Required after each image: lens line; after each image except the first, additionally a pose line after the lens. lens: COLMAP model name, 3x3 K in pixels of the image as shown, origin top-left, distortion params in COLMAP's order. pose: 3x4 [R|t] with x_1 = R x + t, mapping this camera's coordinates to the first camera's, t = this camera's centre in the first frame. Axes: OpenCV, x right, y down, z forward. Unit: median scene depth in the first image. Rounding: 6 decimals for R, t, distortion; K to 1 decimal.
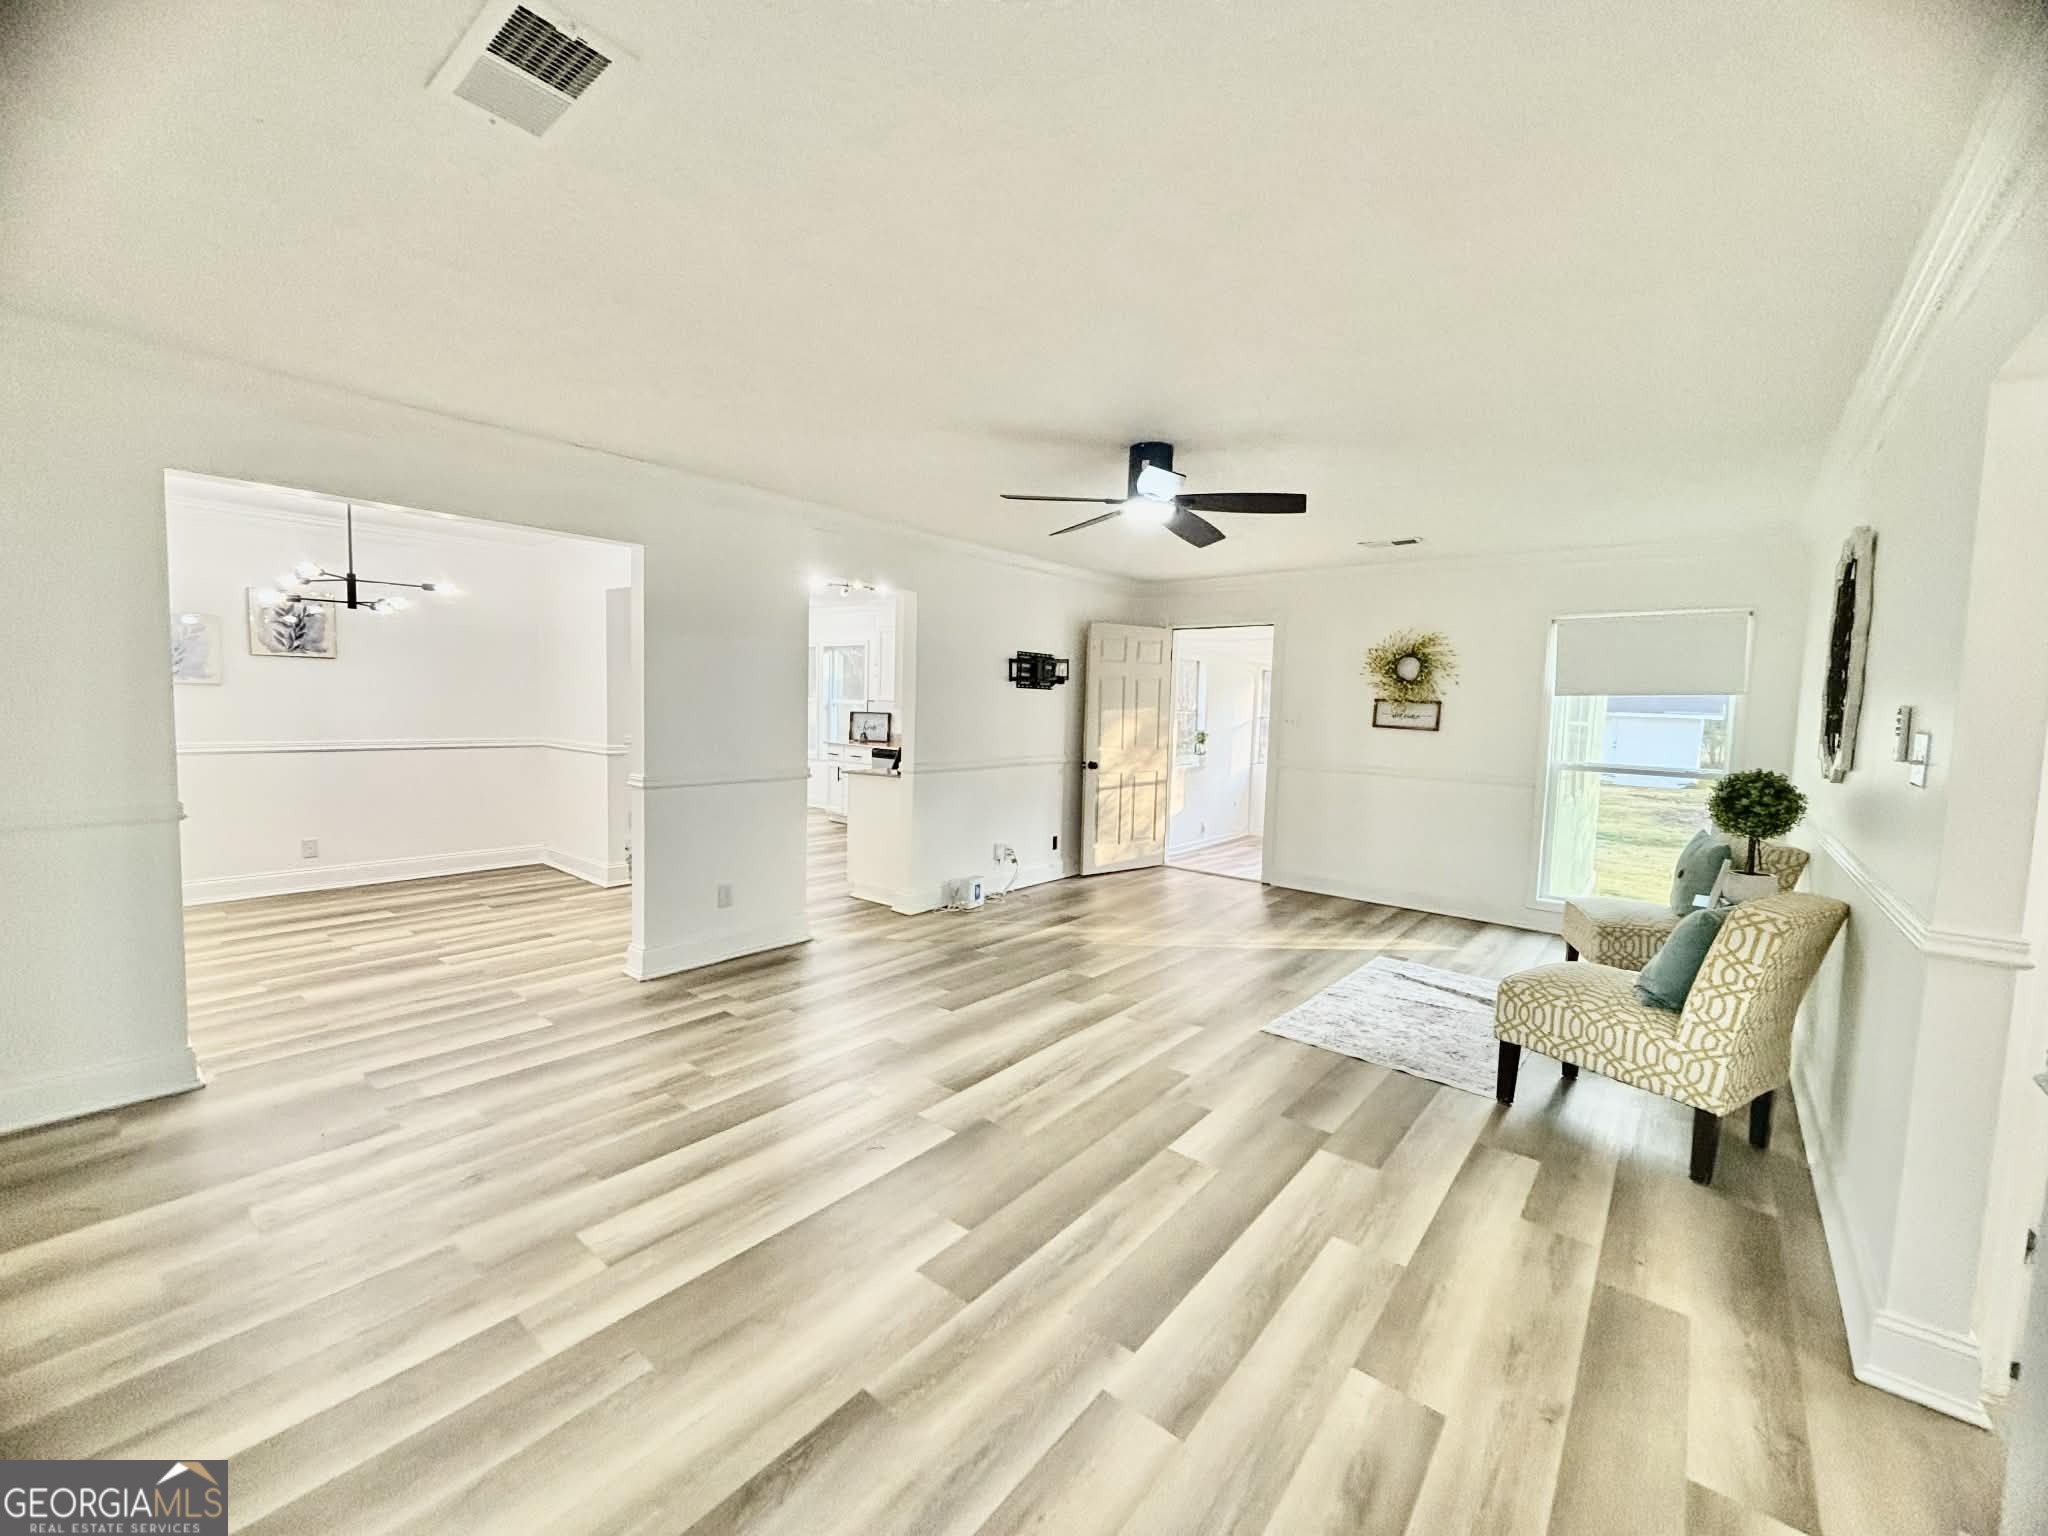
lens RADIAL K [[830.1, 0, 1015.2], [0, 830.1, 767.1], [0, 0, 1]] dist [-0.001066, -0.000159]
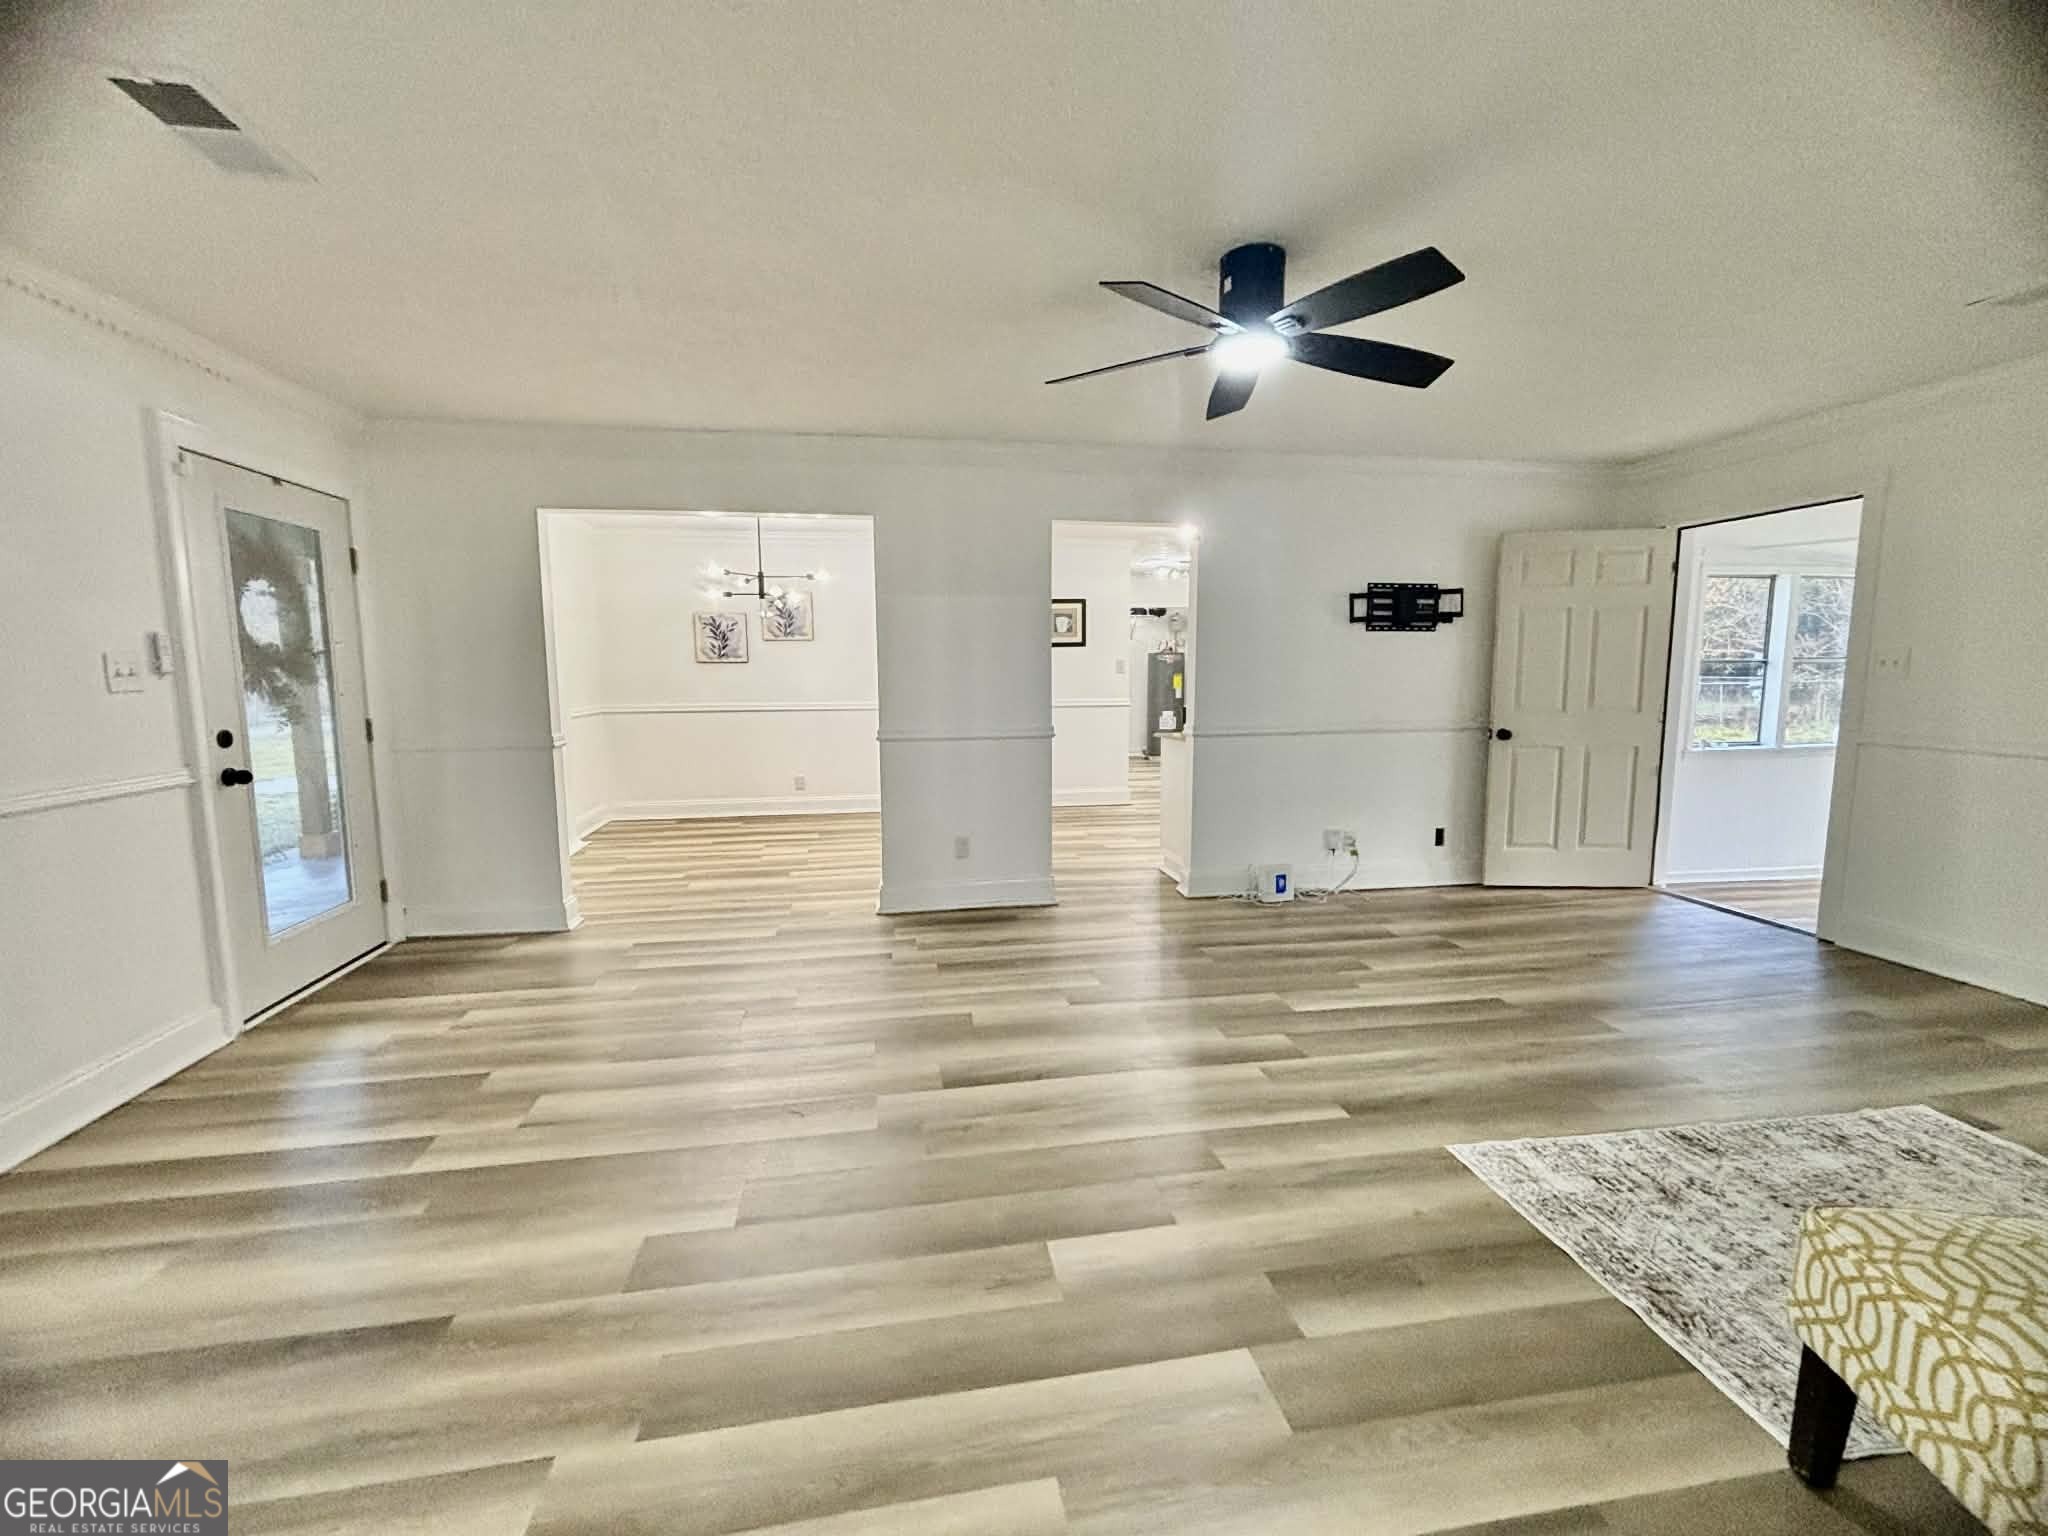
lens RADIAL K [[829.5, 0, 1017.1], [0, 829.5, 781.2], [0, 0, 1]] dist [0.004389, 0.000065]
pose [[0.756186, 0.055151, -0.652028, 0.377400], [-0.023867, 0.998103, 0.056744, 0.011407], [0.653921, -0.027347, 0.756068, 0.275210]]
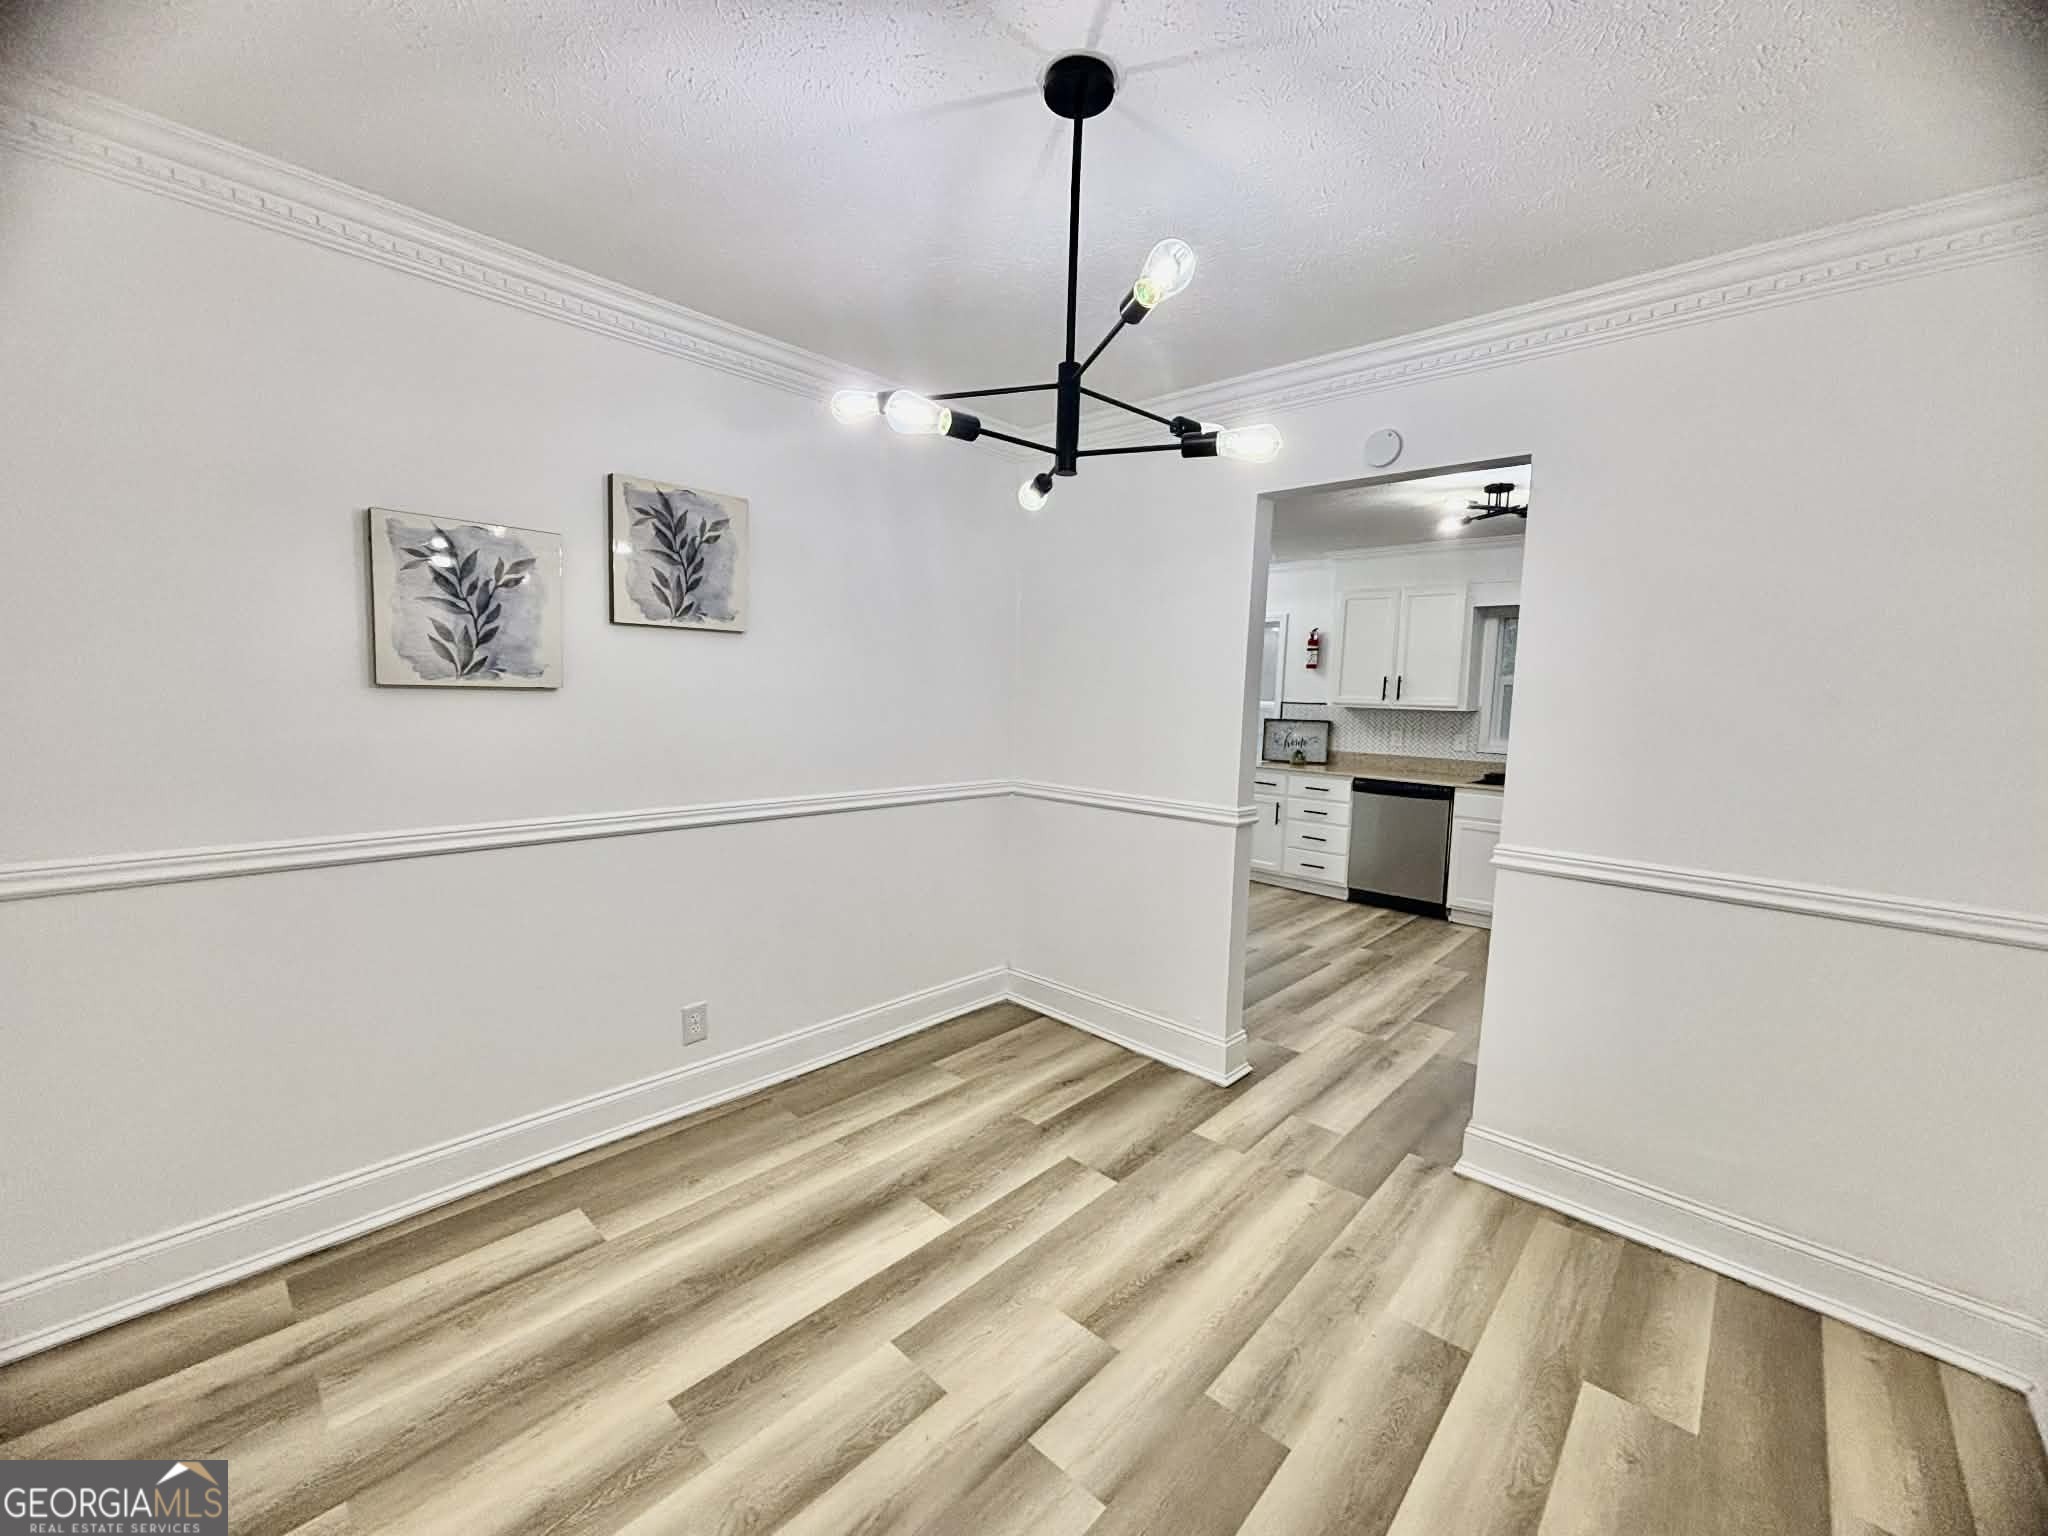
lens RADIAL K [[830.1, 0, 1015.2], [0, 830.1, 767.1], [0, 0, 1]] dist [-0.001066, -0.000159]
pose [[0.998674, 0.004807, -0.051262, -0.820806], [-0.004147, 0.999907, 0.012958, -0.077413], [0.051320, -0.012728, 0.998601, 0.674655]]
